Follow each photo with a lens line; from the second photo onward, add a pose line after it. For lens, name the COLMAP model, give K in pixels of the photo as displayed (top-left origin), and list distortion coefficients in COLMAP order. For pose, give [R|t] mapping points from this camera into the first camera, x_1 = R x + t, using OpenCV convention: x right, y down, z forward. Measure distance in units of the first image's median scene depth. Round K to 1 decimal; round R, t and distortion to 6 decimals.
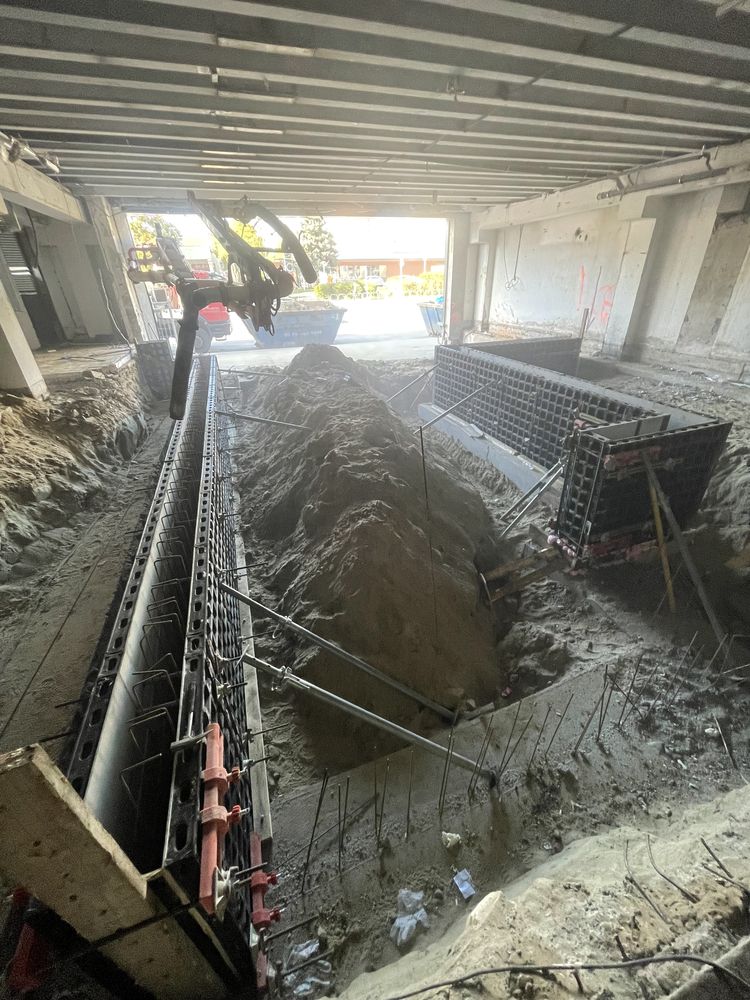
lens RADIAL K [[401.7, 0, 375.0], [0, 401.7, 500.0], [0, 0, 1]] dist [0.012851, -0.007540]
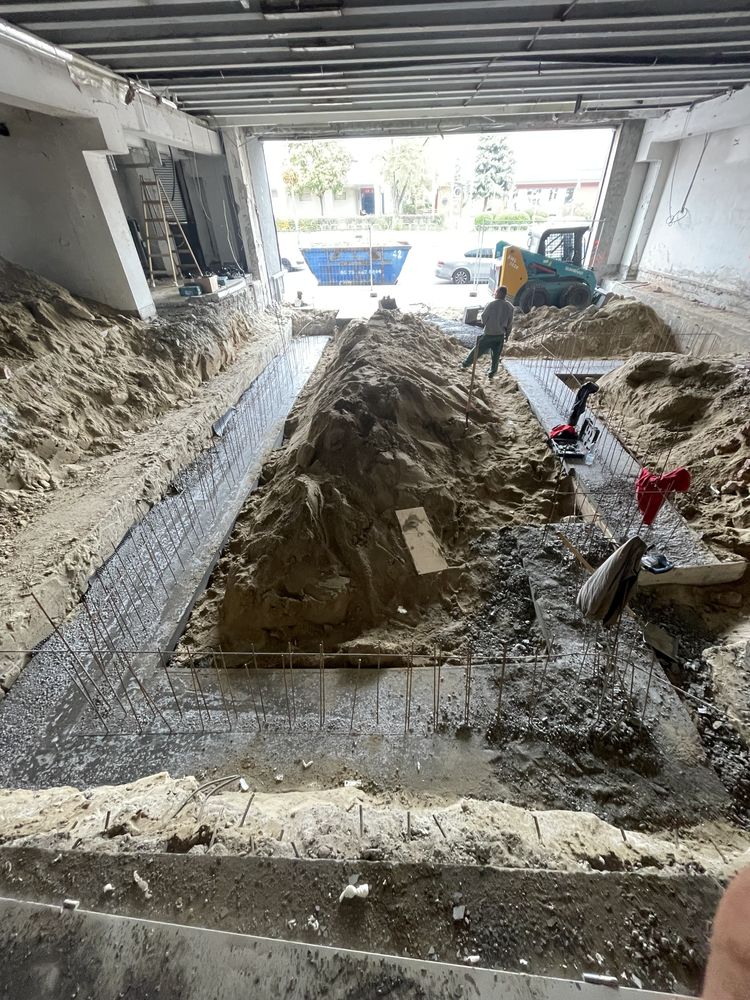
lens RADIAL K [[416.7, 0, 375.0], [0, 416.7, 500.0], [0, 0, 1]] dist [-0.001875, -0.000092]
pose [[0.927656, 0.215860, -0.304727, 0.226522], [-0.179265, 0.973249, 0.143701, -0.025418], [0.327595, -0.078679, 0.941537, 0.018832]]
